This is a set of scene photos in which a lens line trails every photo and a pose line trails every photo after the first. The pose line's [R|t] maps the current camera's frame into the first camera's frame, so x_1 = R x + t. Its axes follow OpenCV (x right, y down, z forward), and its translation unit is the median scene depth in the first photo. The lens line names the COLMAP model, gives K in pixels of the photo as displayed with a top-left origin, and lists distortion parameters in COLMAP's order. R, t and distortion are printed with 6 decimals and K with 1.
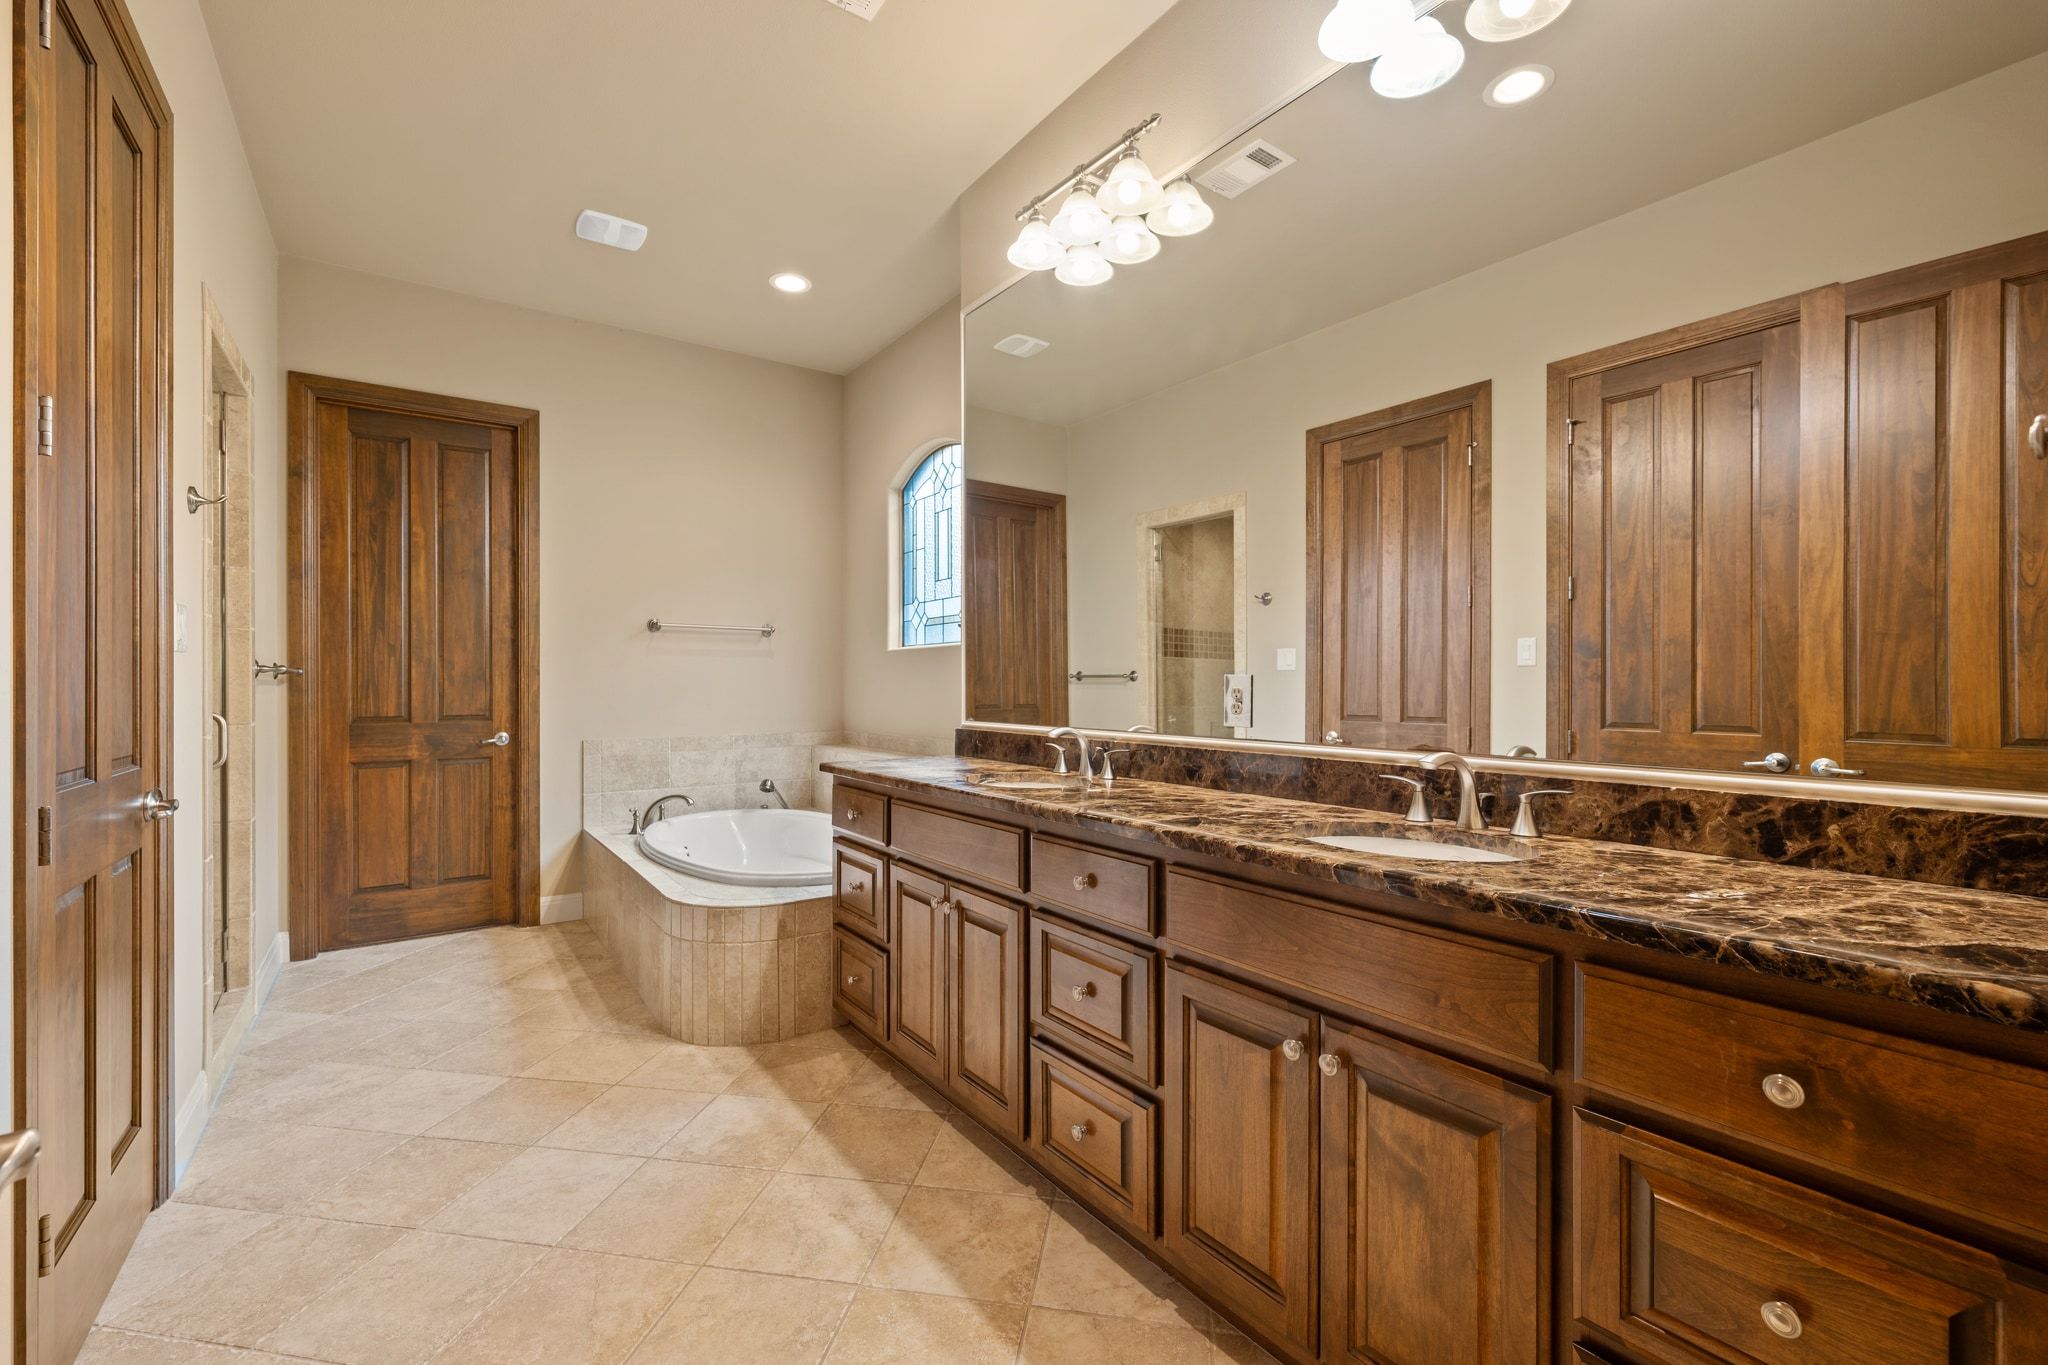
lens RADIAL K [[811.5, 0, 1023.2], [0, 811.5, 677.5], [0, 0, 1]] dist [0.000494, 0.000167]
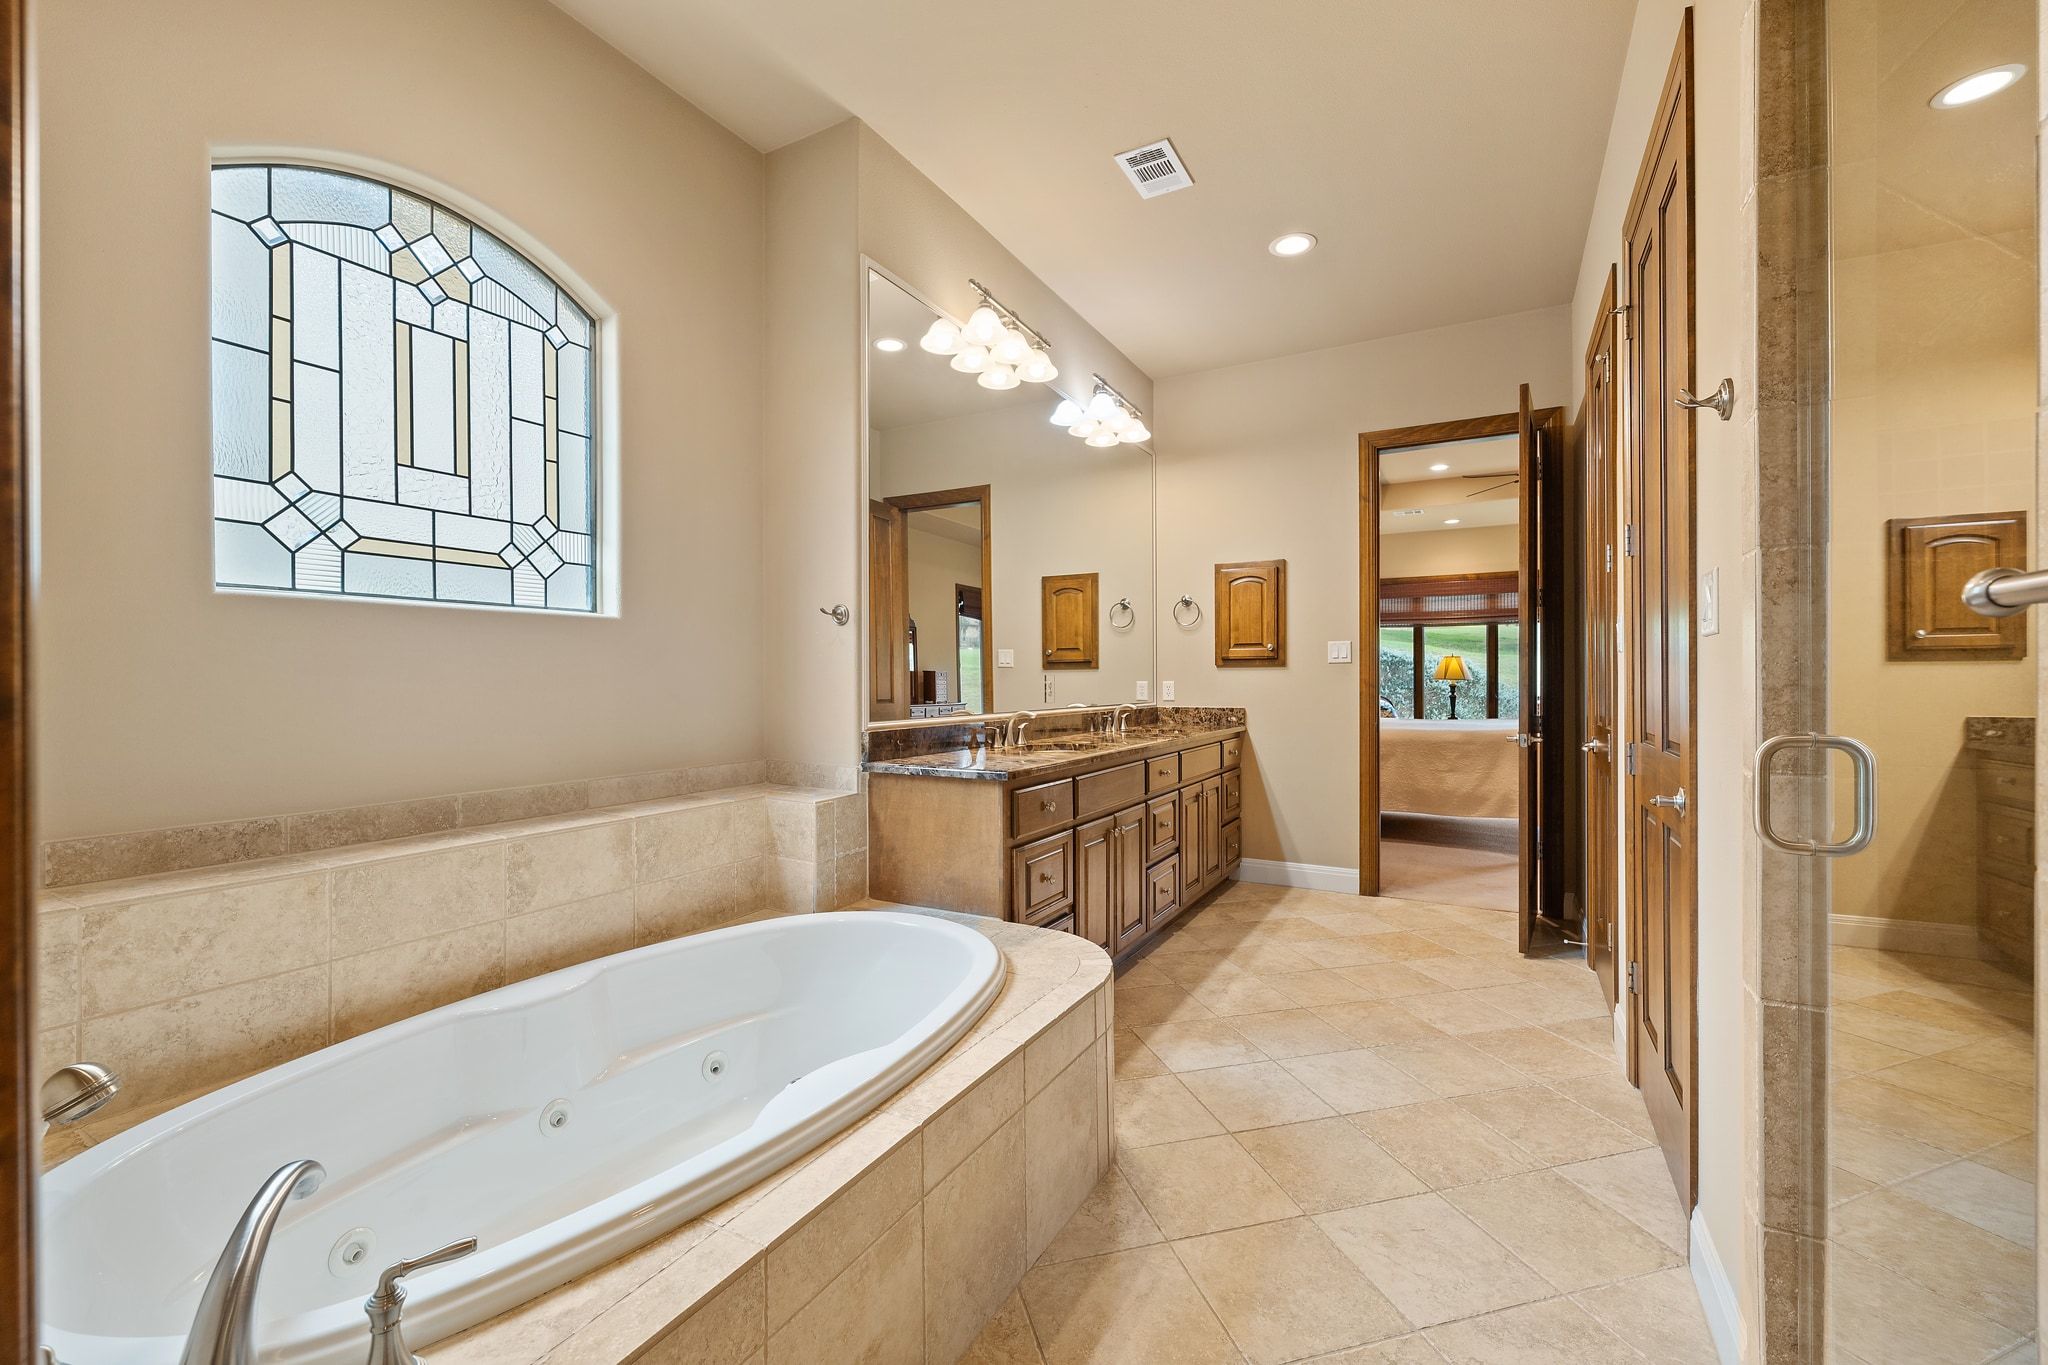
lens RADIAL K [[811.5, 0, 1023.2], [0, 811.5, 677.5], [0, 0, 1]] dist [0.000494, 0.000167]
pose [[-0.388790, 0.004598, 0.921315, -1.355154], [0.006598, 0.999976, -0.002206, 0.014549], [-0.921303, 0.005221, -0.388811, 1.708472]]
